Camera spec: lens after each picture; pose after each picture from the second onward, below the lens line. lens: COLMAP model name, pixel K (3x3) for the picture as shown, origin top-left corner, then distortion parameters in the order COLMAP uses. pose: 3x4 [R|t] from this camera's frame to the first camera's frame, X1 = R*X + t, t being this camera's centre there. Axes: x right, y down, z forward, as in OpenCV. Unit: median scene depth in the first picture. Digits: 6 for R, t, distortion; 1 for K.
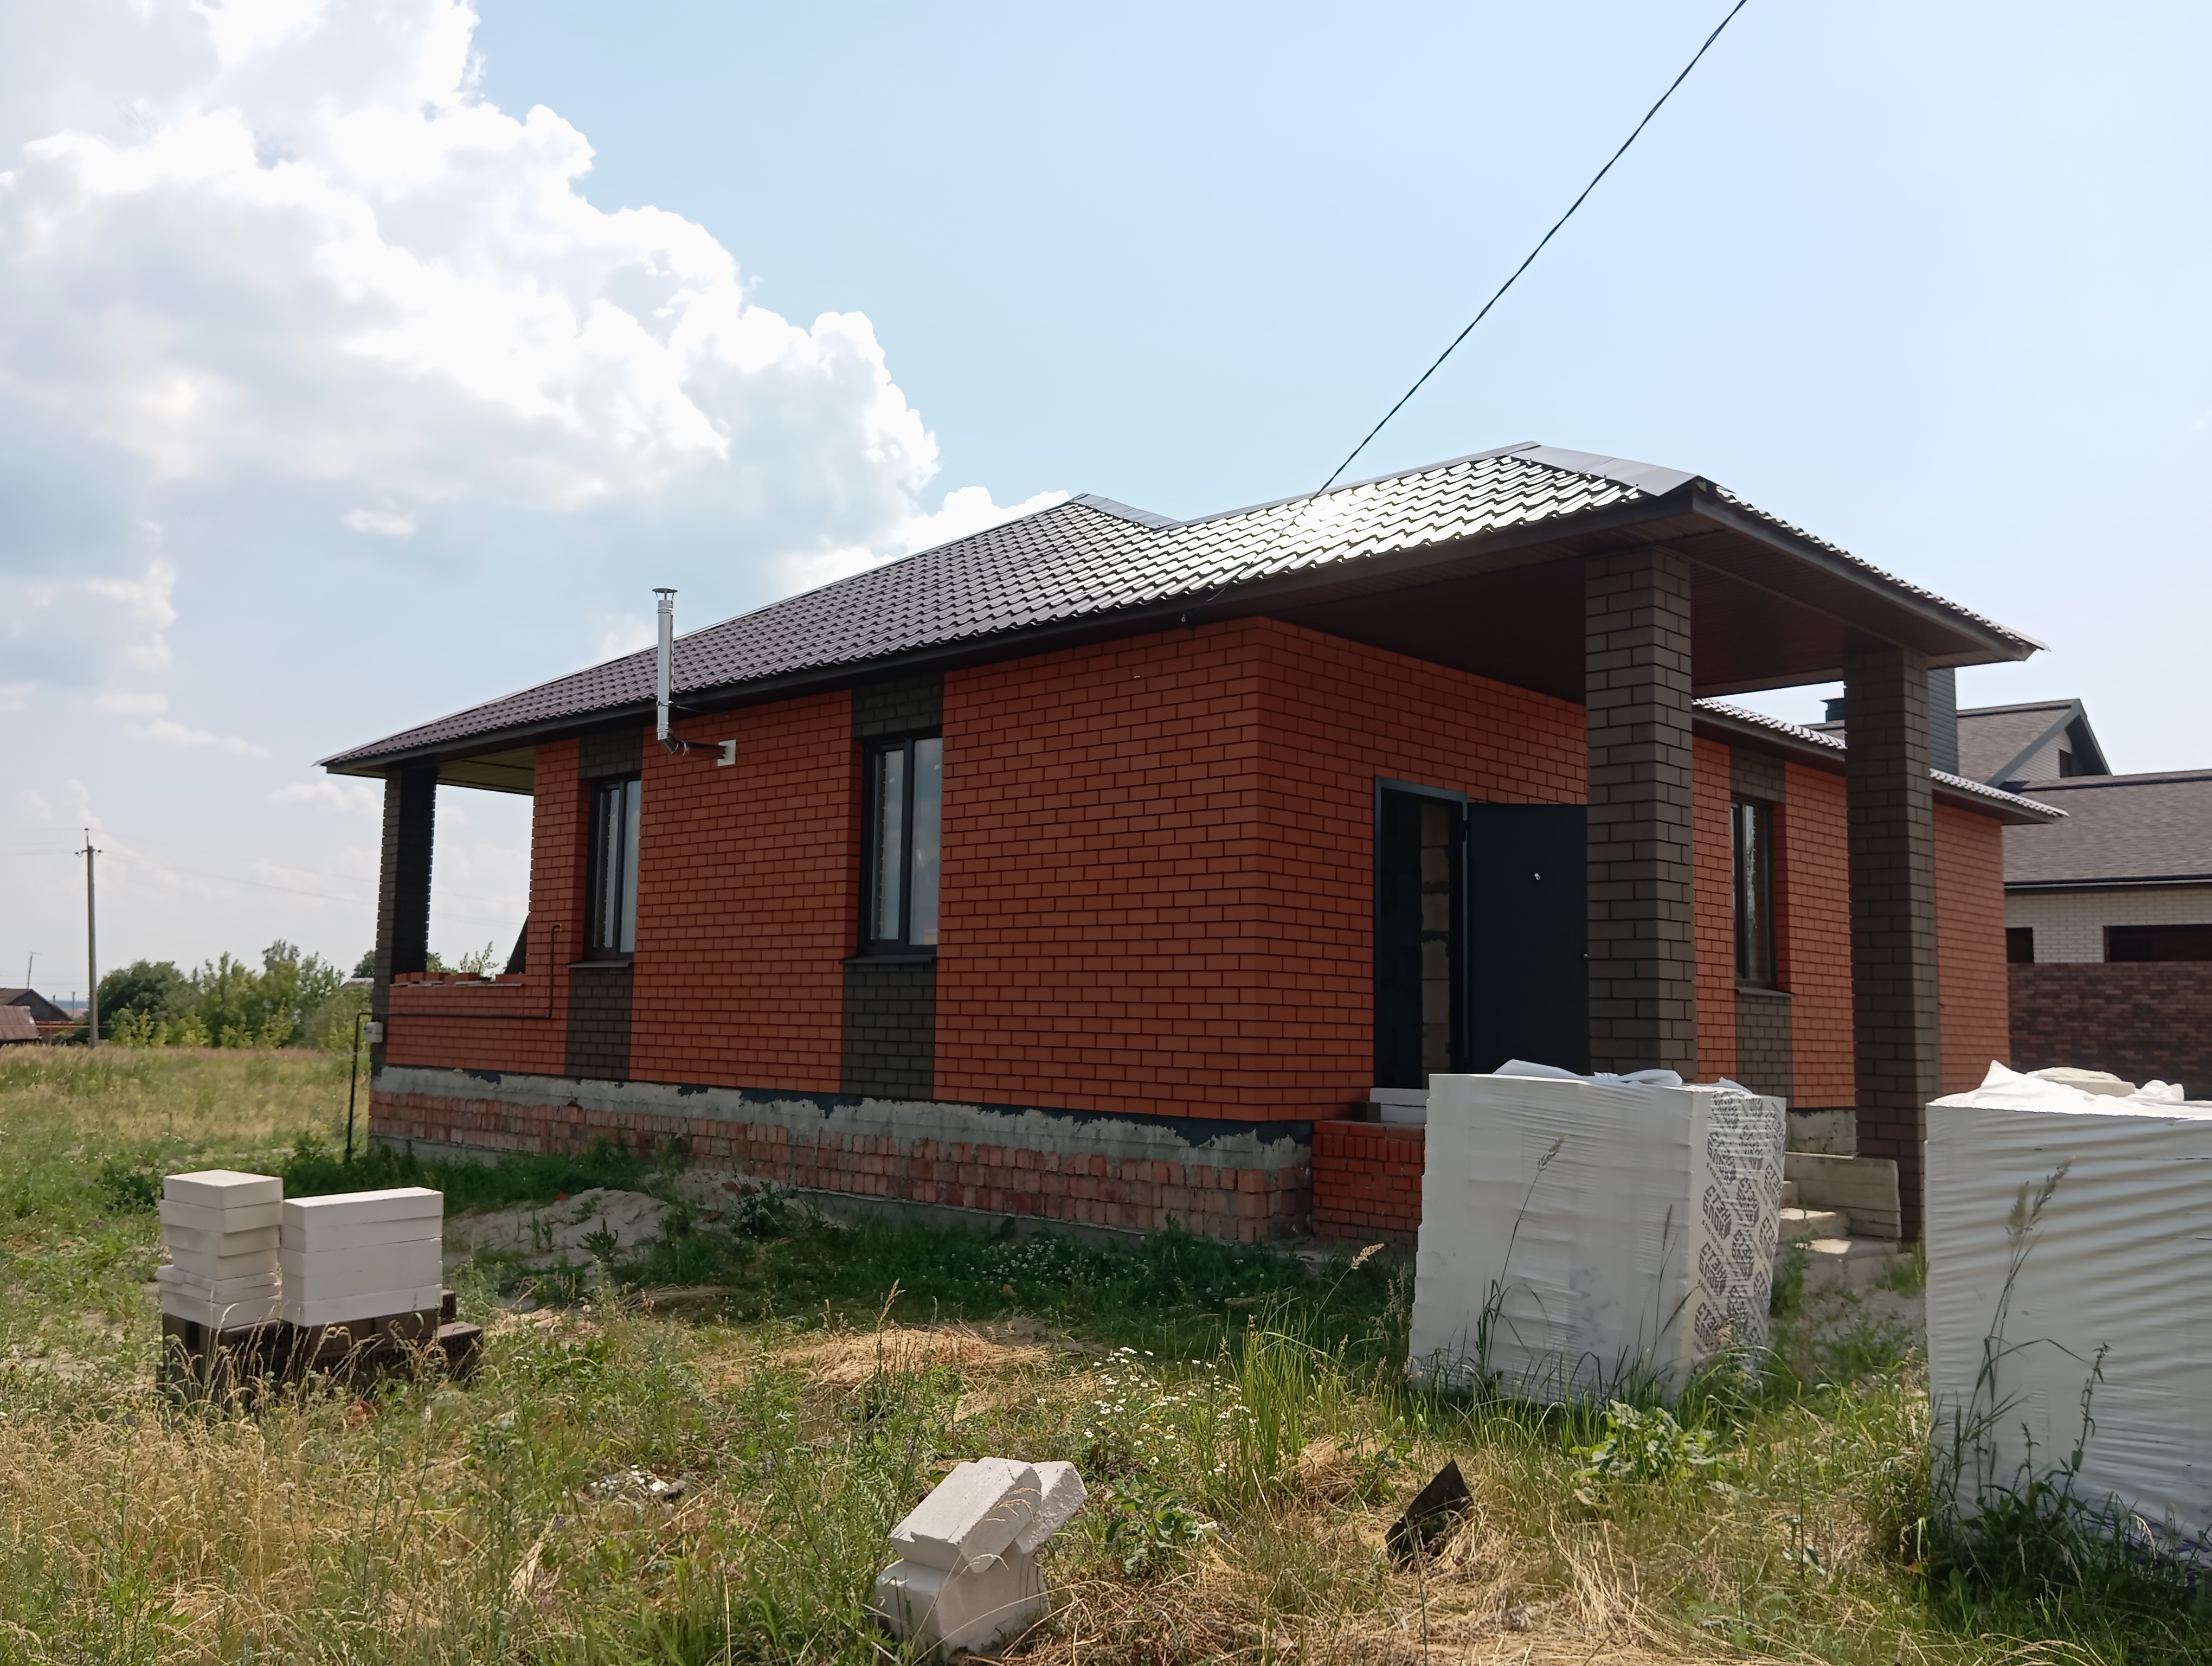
lens RADIAL K [[1806.9, 0, 1115.4], [0, 1806.9, 836.9], [0, 0, 1]] dist [0.104582, -0.191861]
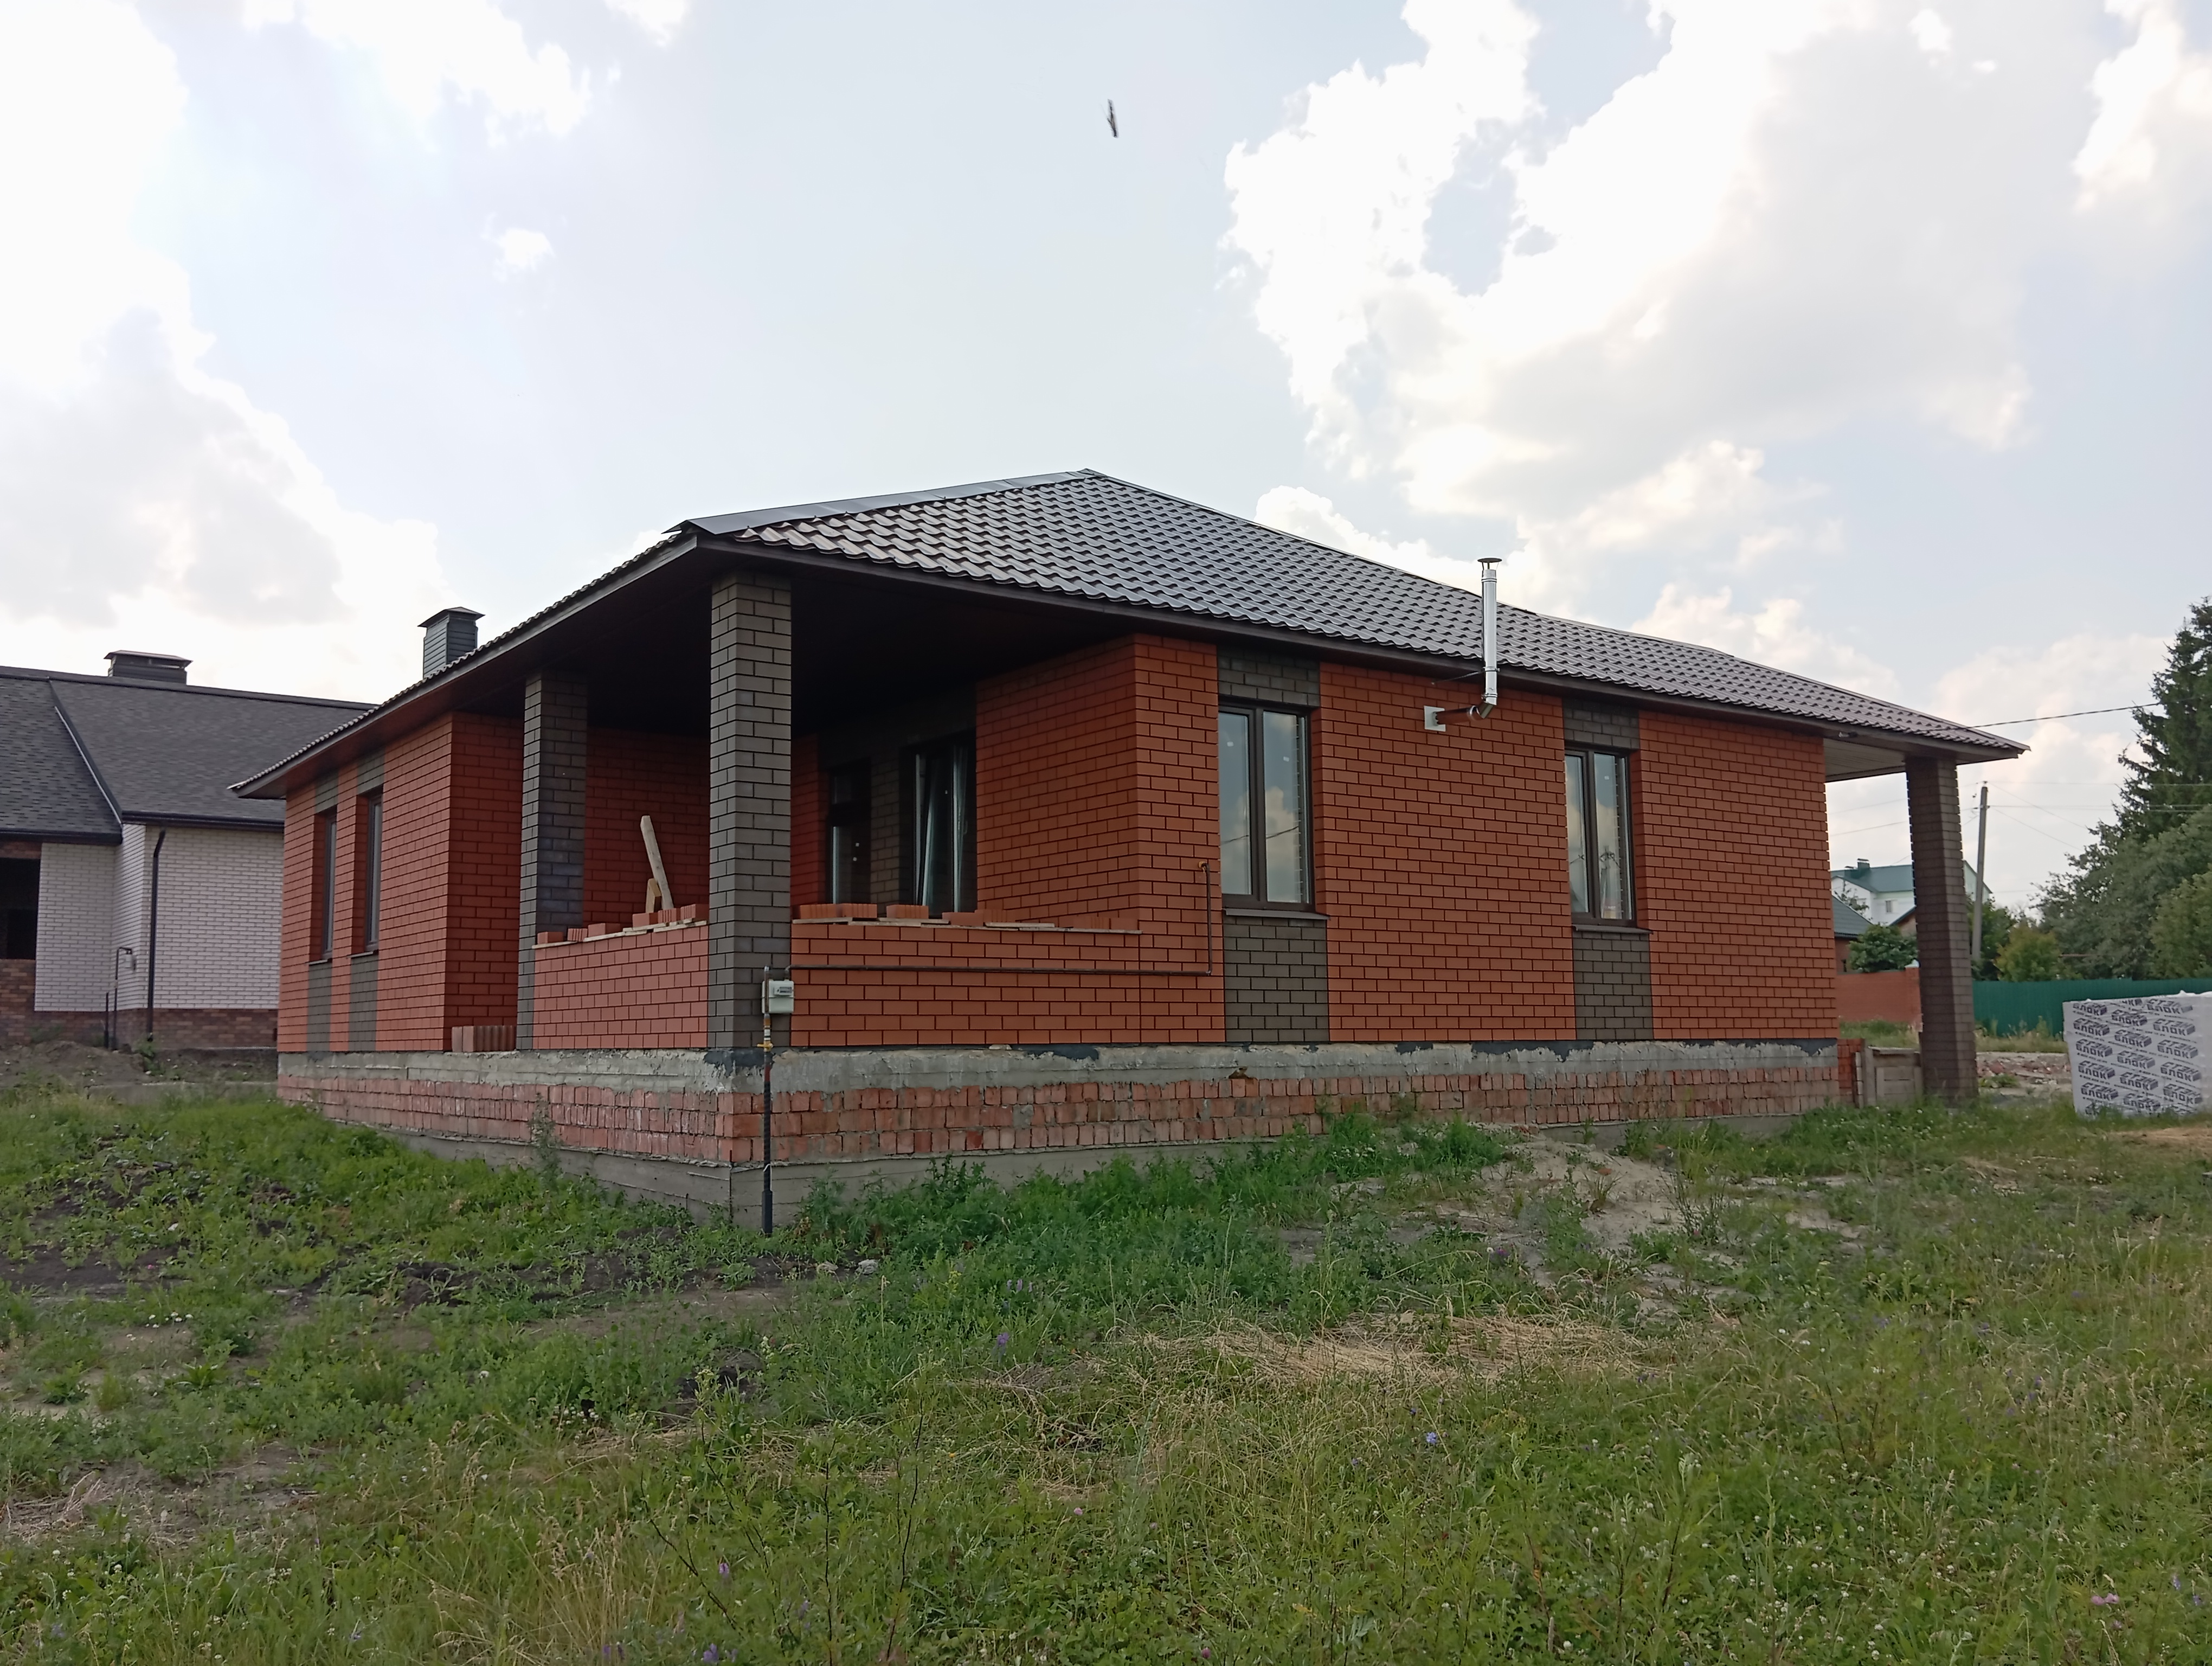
lens RADIAL K [[1806.9, 0, 1115.4], [0, 1806.9, 836.9], [0, 0, 1]] dist [0.104582, -0.191861]
pose [[0.167363, 0.093085, 0.981491, -1.377076], [-0.082179, 0.993385, -0.080200, 0.129853], [-0.982464, -0.067235, 0.173906, 1.097239]]
